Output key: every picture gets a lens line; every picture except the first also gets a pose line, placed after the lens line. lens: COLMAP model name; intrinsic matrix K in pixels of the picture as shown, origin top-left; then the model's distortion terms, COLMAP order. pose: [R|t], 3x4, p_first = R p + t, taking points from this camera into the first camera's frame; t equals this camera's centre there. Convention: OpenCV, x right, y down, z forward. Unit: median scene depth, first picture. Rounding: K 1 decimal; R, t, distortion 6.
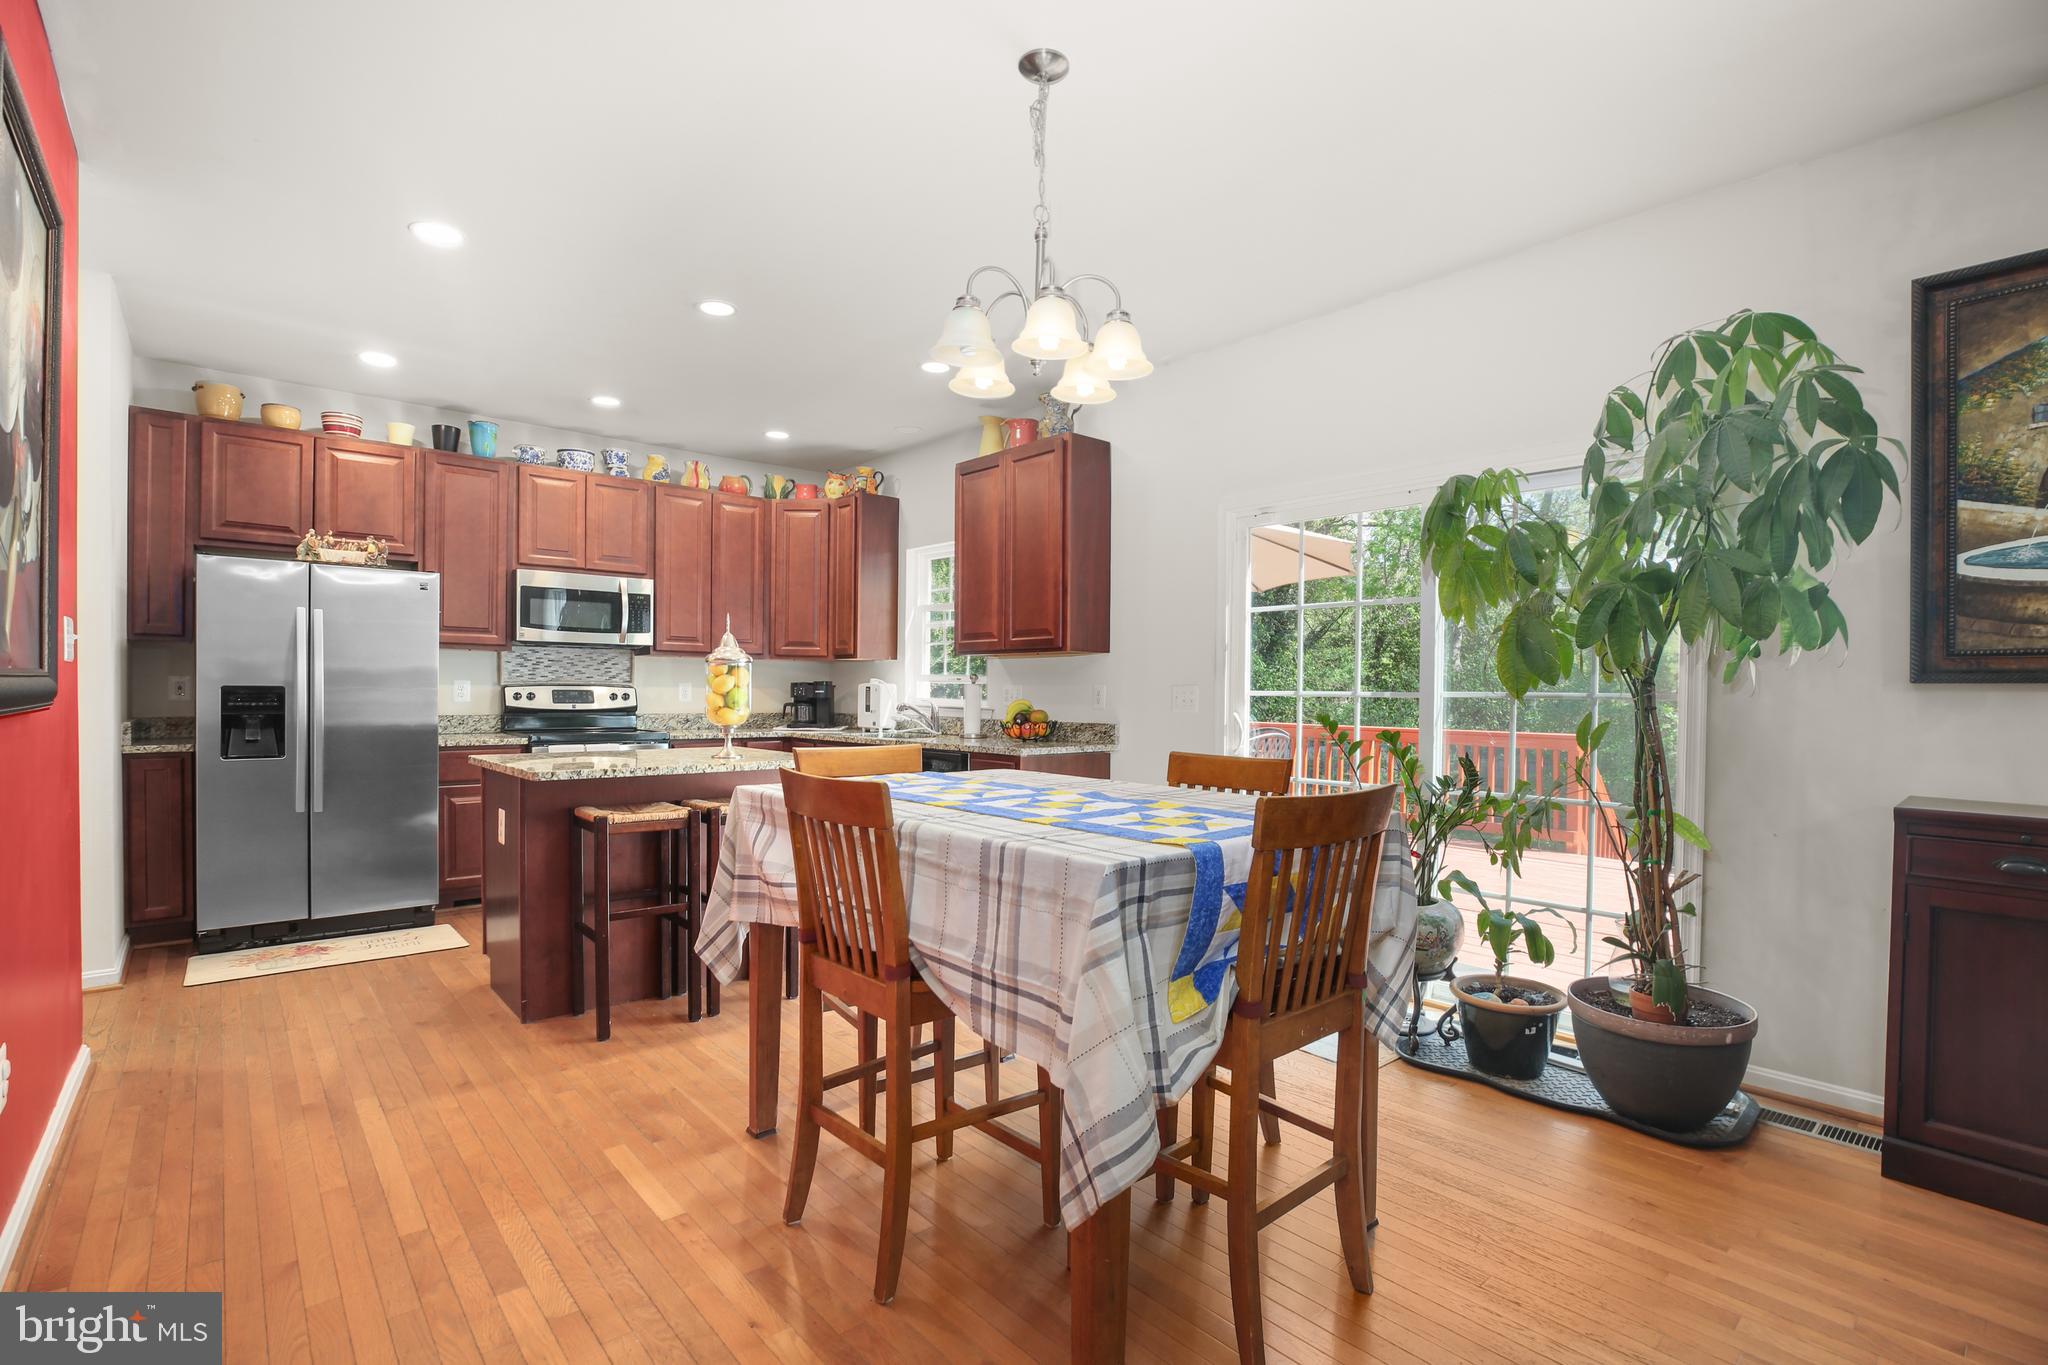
lens RADIAL K [[947.3, 0, 1048.5], [0, 947.3, 703.0], [0, 0, 1]] dist [-0.035460, 0.006579]
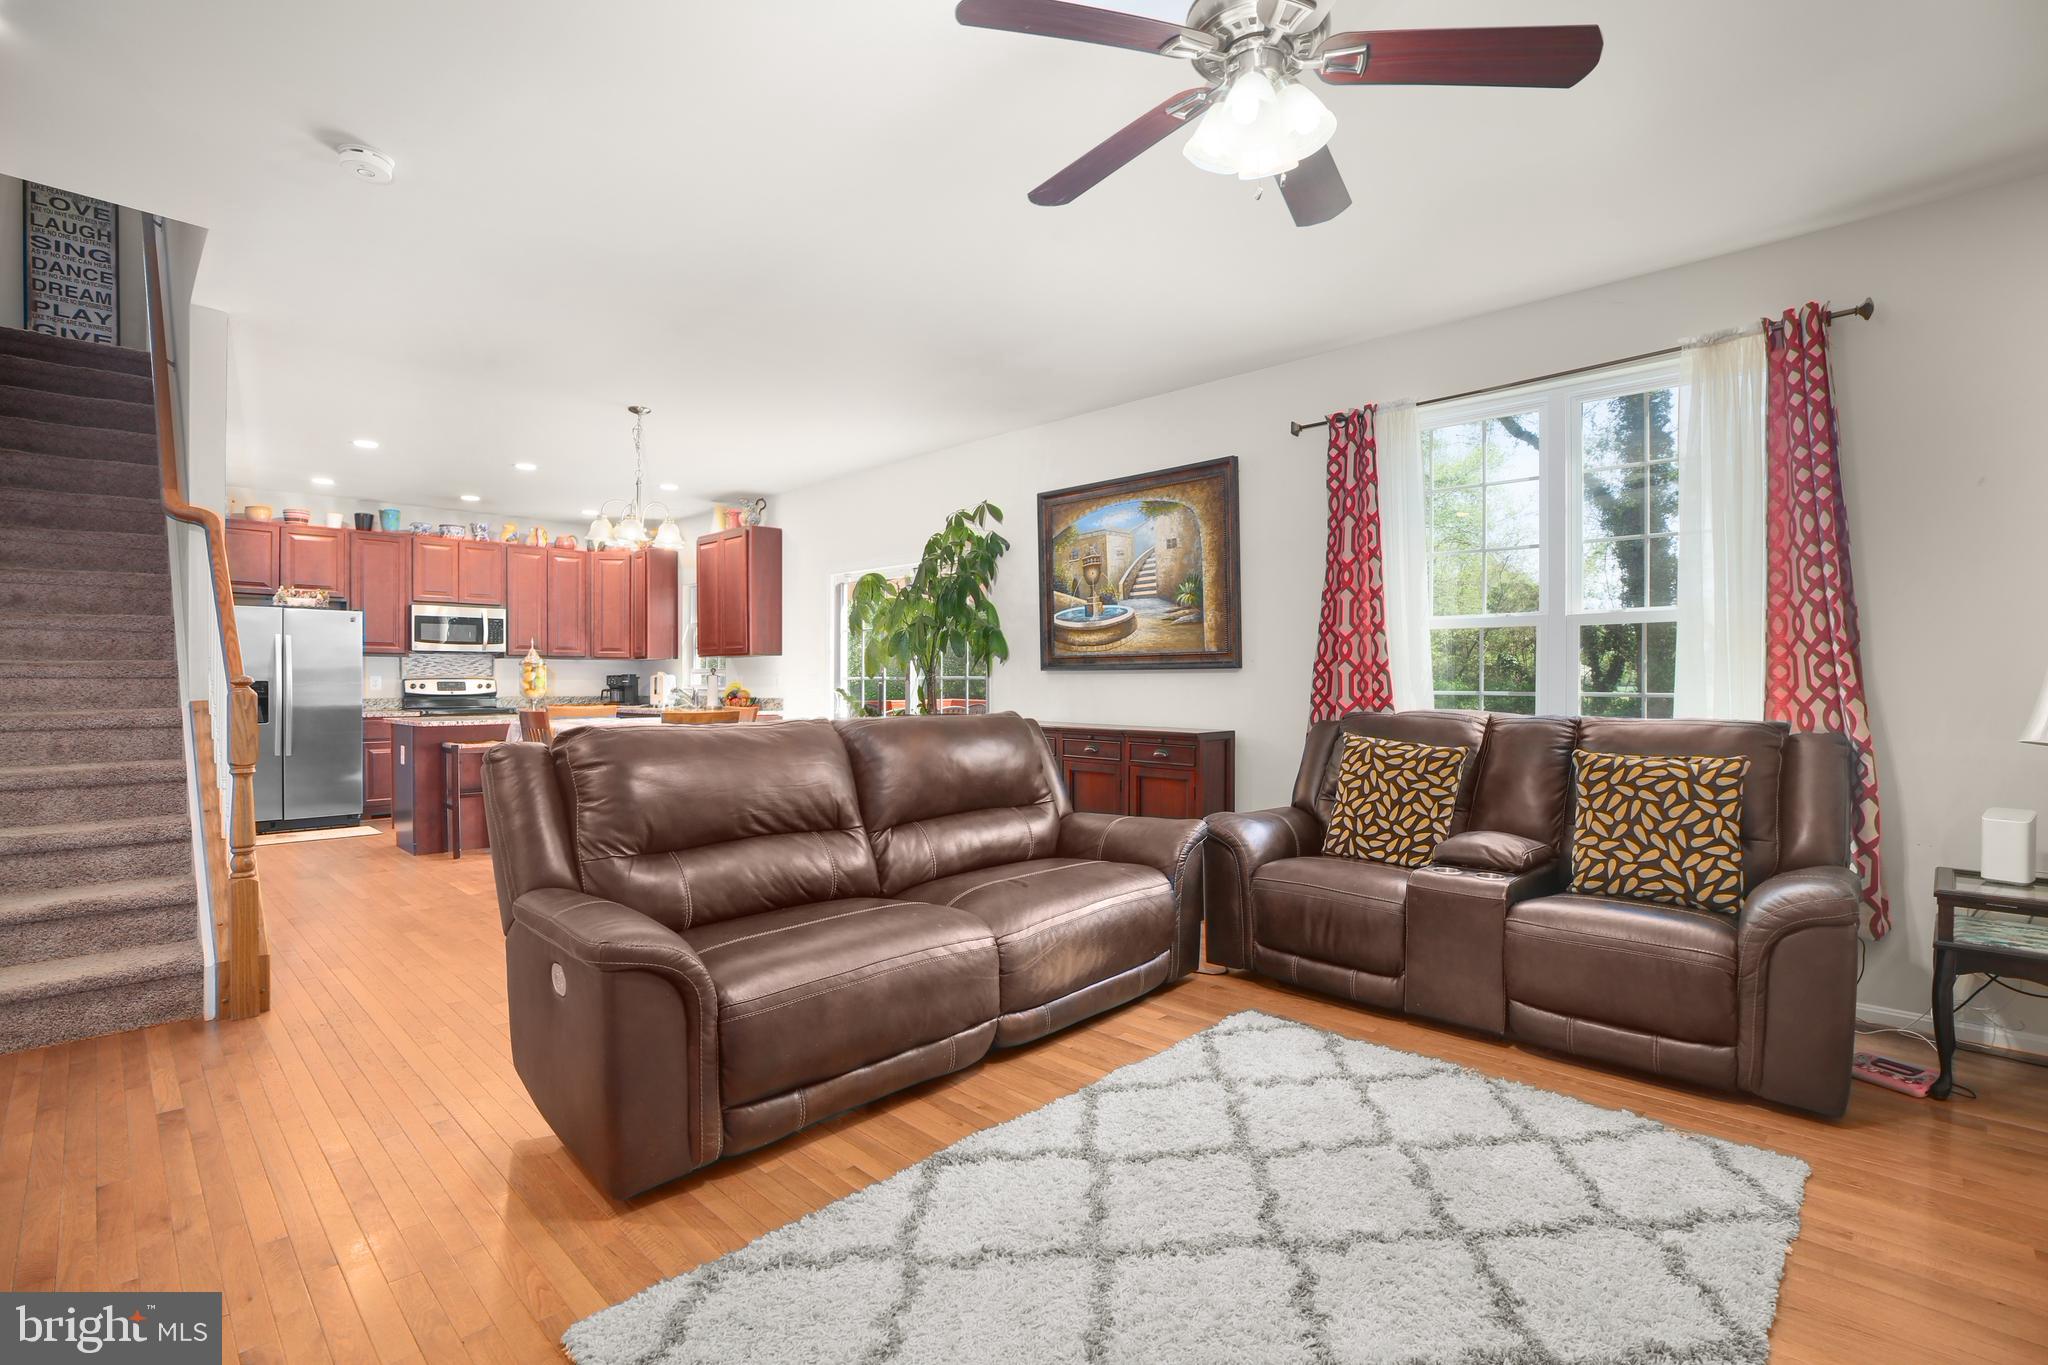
lens RADIAL K [[947.3, 0, 1049.8], [0, 947.3, 684.5], [0, 0, 1]] dist [-0.035460, 0.006579]
pose [[0.996983, -0.010962, 0.076845, 0.387137], [0.011571, 0.999905, -0.007486, 0.014794], [-0.076756, 0.008353, 0.997015, -0.657535]]
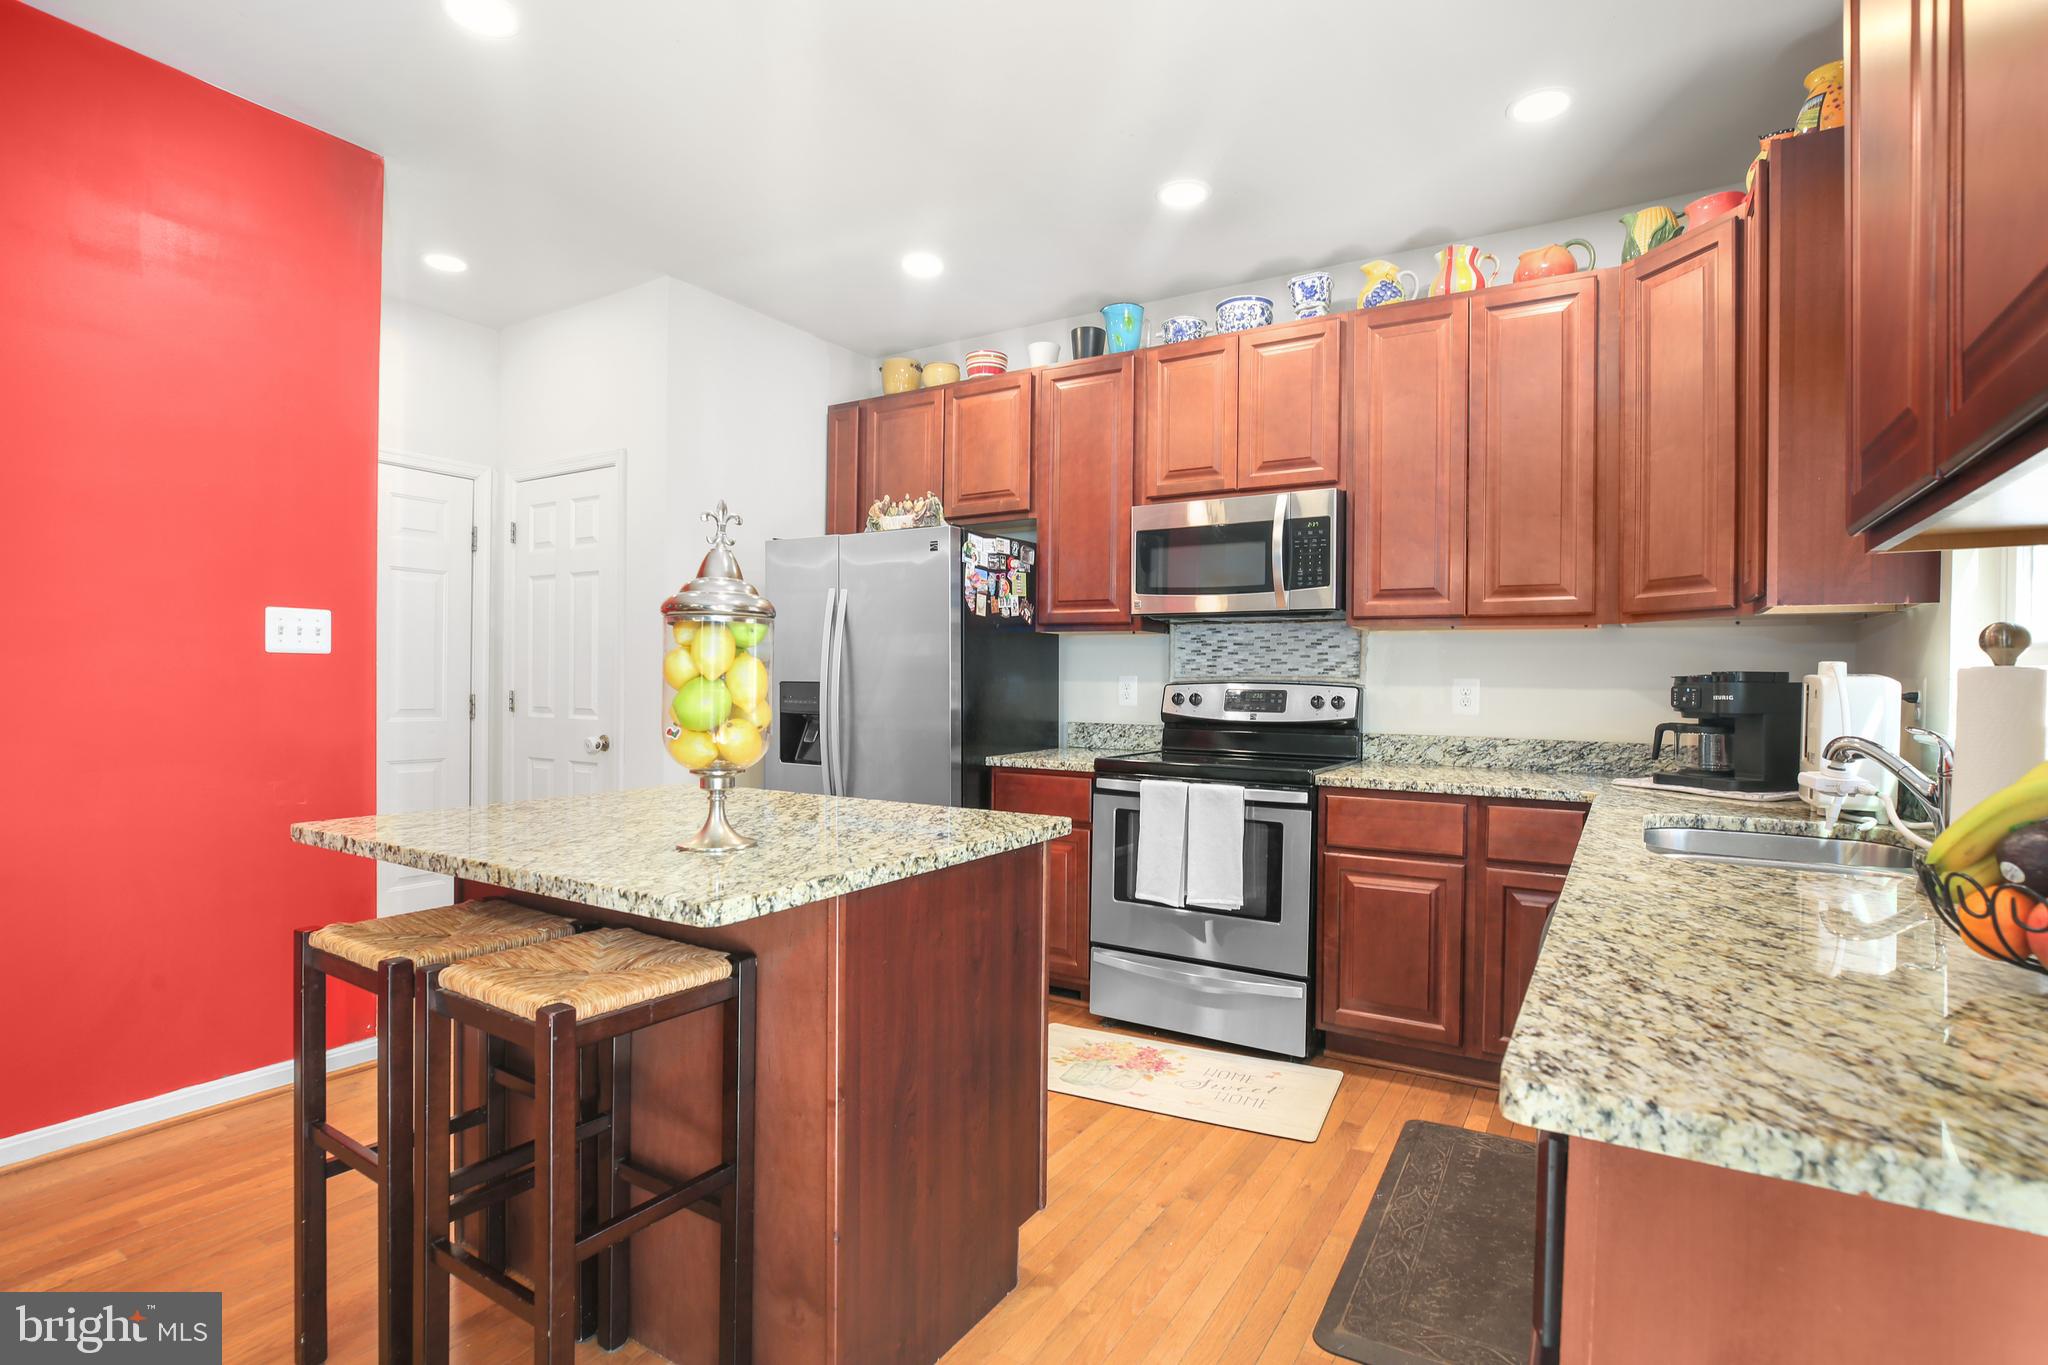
lens RADIAL K [[998.8, 0, 1035.8], [0, 998.8, 681.5], [0, 0, 1]] dist [-0.013528, -0.000068]
pose [[0.282432, -0.005767, -0.959270, 0.096281], [-0.022699, 0.999662, -0.012693, -0.009004], [0.959019, 0.025359, 0.282205, 0.764922]]
